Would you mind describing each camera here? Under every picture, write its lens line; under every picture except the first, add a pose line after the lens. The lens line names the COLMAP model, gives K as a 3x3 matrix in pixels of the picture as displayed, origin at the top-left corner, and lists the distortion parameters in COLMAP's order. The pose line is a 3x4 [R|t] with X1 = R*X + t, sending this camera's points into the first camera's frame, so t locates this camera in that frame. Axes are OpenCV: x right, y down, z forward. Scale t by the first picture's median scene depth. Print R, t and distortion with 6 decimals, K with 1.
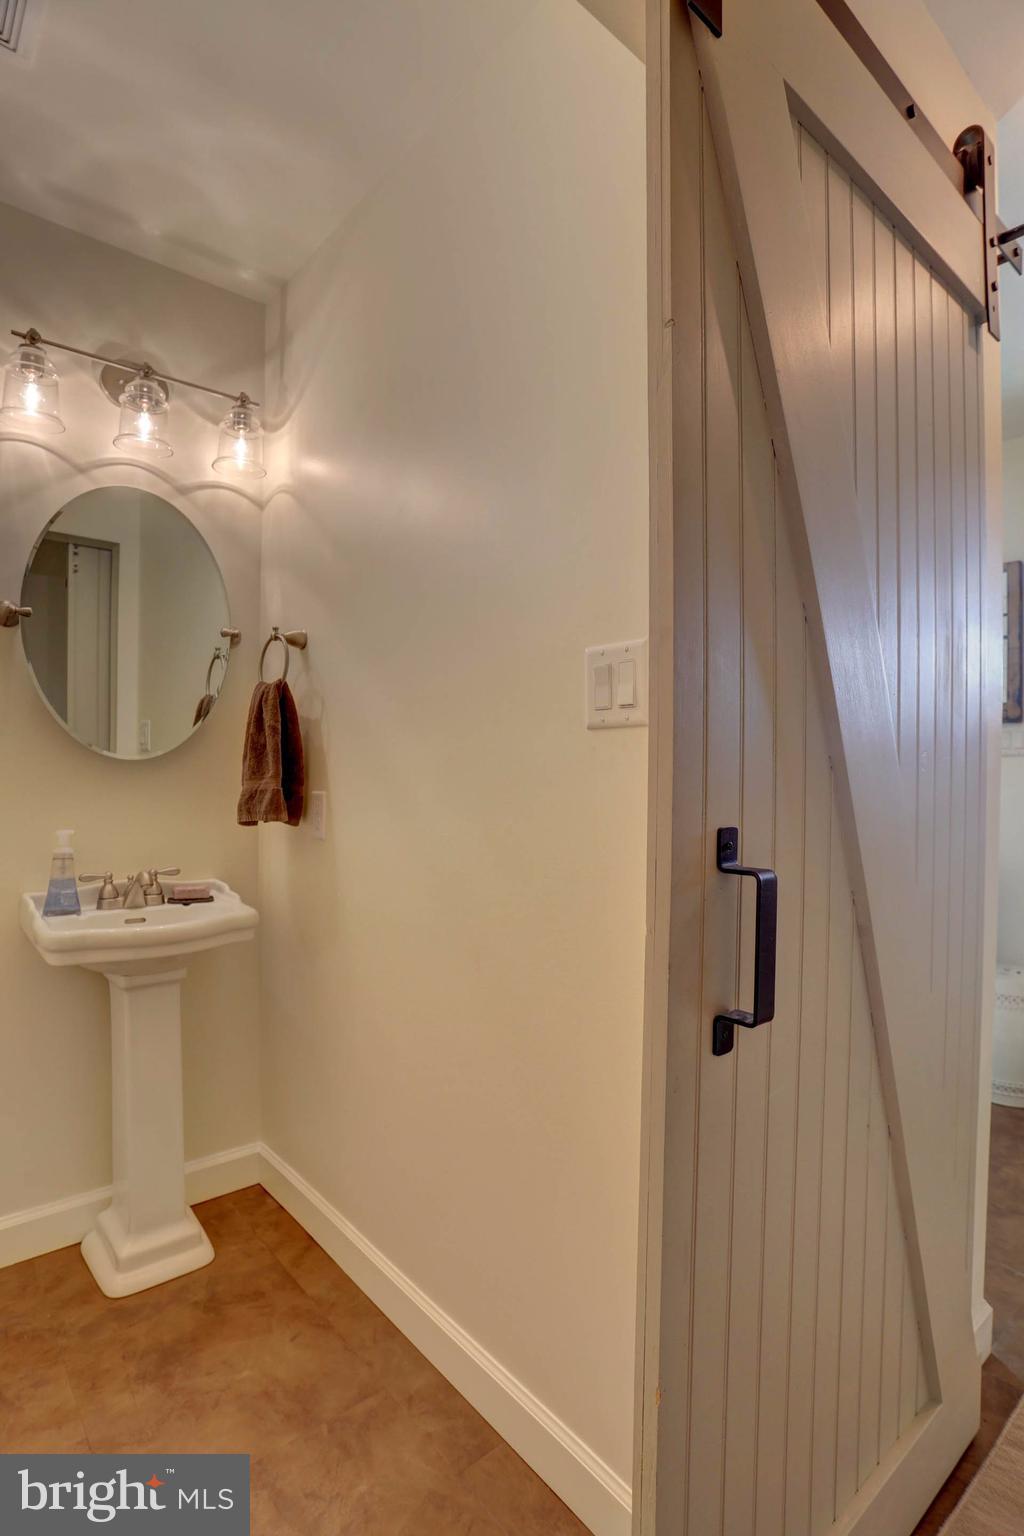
lens RADIAL K [[783.7, 0, 511.4], [0, 783.7, 775.1], [0, 0, 1]] dist [-0.075704, 0.029725]
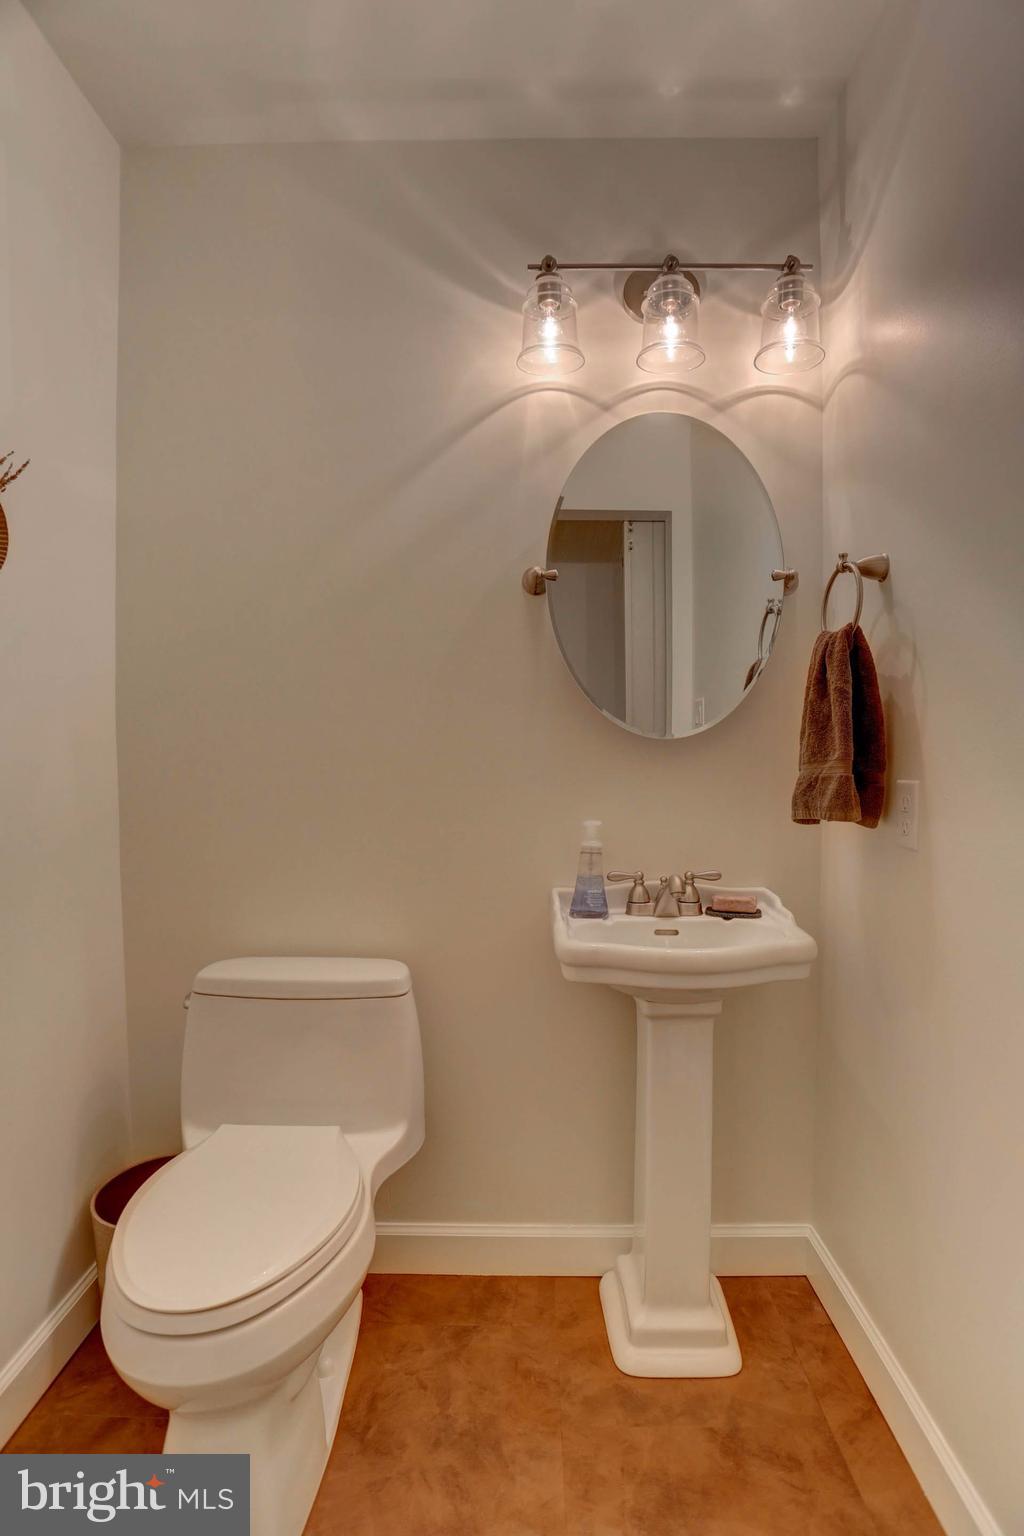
lens RADIAL K [[783.7, 0, 511.4], [0, 783.7, 775.1], [0, 0, 1]] dist [-0.075704, 0.029725]
pose [[0.761956, 0.012319, -0.647512, -0.071297], [0.002225, 0.999763, 0.021640, 0.000368], [0.647625, -0.017929, 0.761748, 0.245943]]
